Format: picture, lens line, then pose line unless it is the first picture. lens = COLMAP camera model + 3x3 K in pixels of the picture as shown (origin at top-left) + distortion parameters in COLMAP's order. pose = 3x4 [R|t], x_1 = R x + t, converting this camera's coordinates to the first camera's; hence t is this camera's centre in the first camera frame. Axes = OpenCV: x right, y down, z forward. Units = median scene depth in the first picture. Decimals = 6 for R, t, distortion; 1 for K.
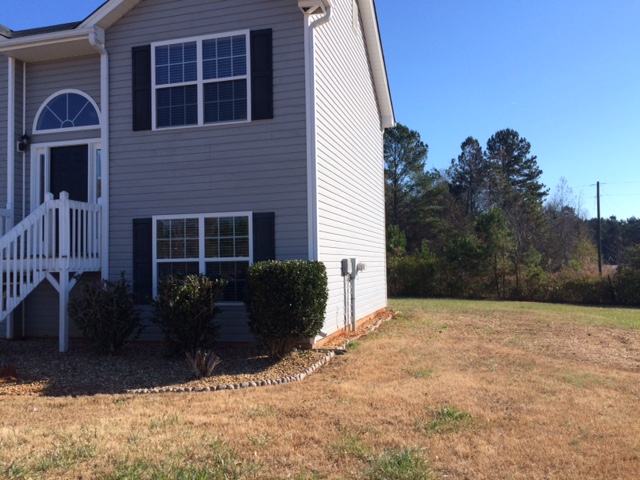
lens RADIAL K [[544.3, 0, 320.0], [0, 544.3, 240.0], [0, 0, 1]] dist [0.052441, 0.002771]
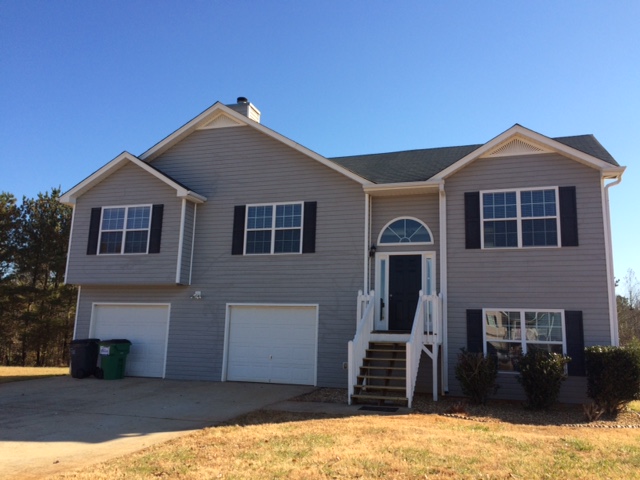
lens RADIAL K [[544.3, 0, 320.0], [0, 544.3, 240.0], [0, 0, 1]] dist [0.052441, 0.002771]
pose [[0.997919, 0.039862, -0.050688, -0.664523], [-0.046382, 0.989793, -0.134755, -0.007988], [0.044799, 0.136825, 0.989582, -0.464698]]
